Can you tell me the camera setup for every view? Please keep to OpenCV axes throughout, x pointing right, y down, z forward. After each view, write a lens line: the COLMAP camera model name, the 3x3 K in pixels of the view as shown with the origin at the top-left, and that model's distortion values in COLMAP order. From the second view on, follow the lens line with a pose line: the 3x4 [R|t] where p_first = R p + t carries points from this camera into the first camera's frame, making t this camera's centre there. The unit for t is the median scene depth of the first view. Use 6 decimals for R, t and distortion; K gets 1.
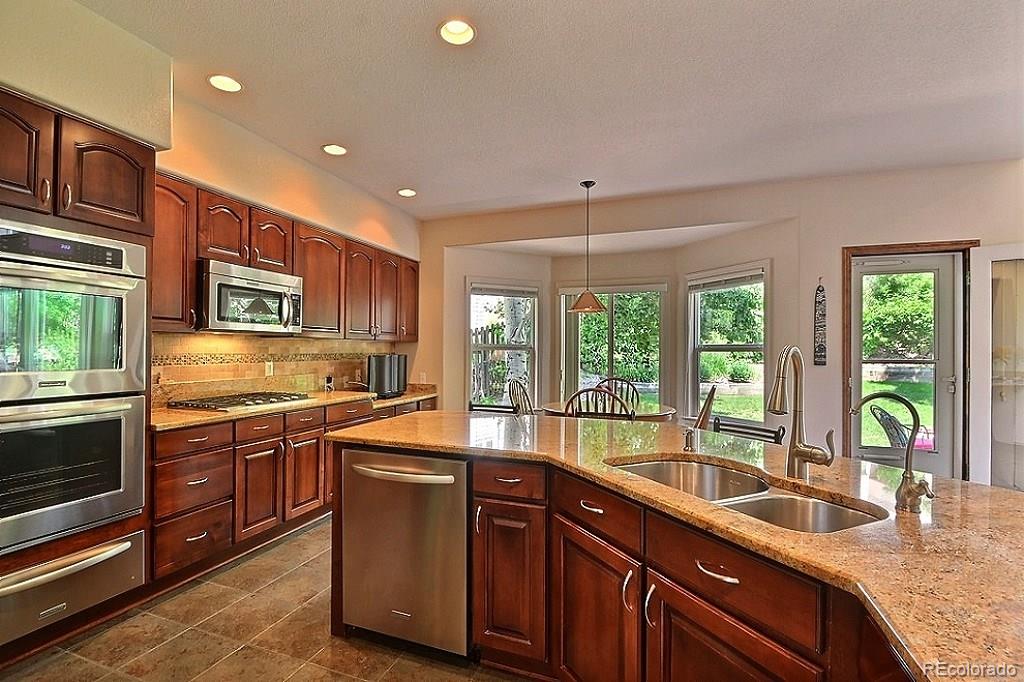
lens RADIAL K [[468.6, 0, 510.0], [0, 468.6, 344.5], [0, 0, 1]] dist [0.002232, -0.000101]
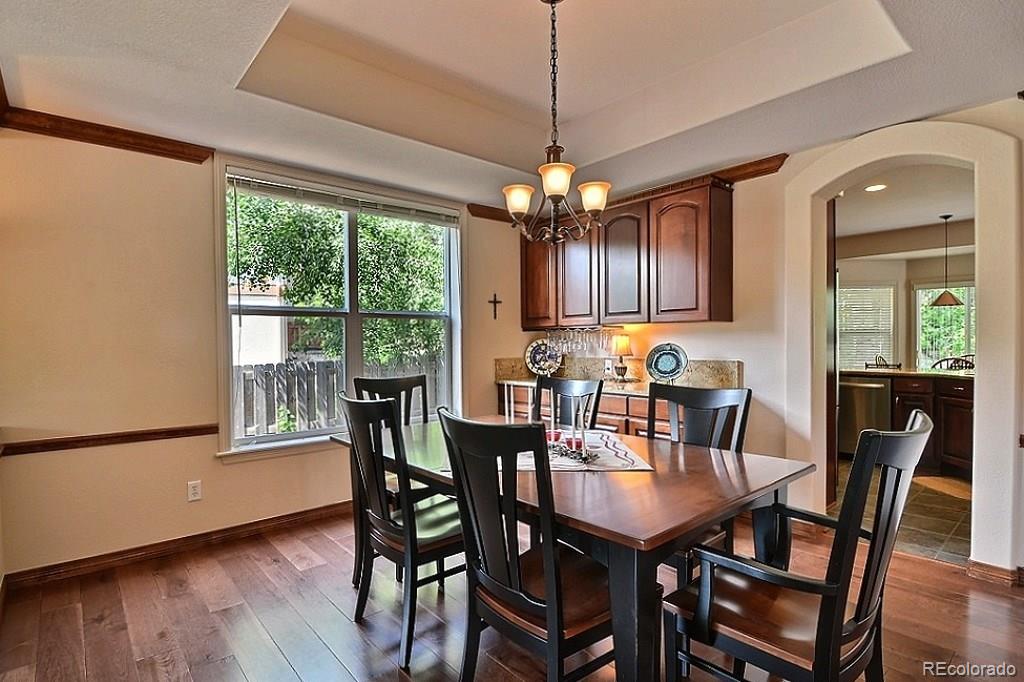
lens RADIAL K [[518.0, 0, 513.9], [0, 518.0, 341.3], [0, 0, 1]] dist [-0.002551, -0.000395]
pose [[0.871945, -0.006883, -0.489555, -0.358913], [0.016126, 0.999762, 0.014666, -0.014294], [0.489338, -0.020683, 0.871849, -1.717527]]
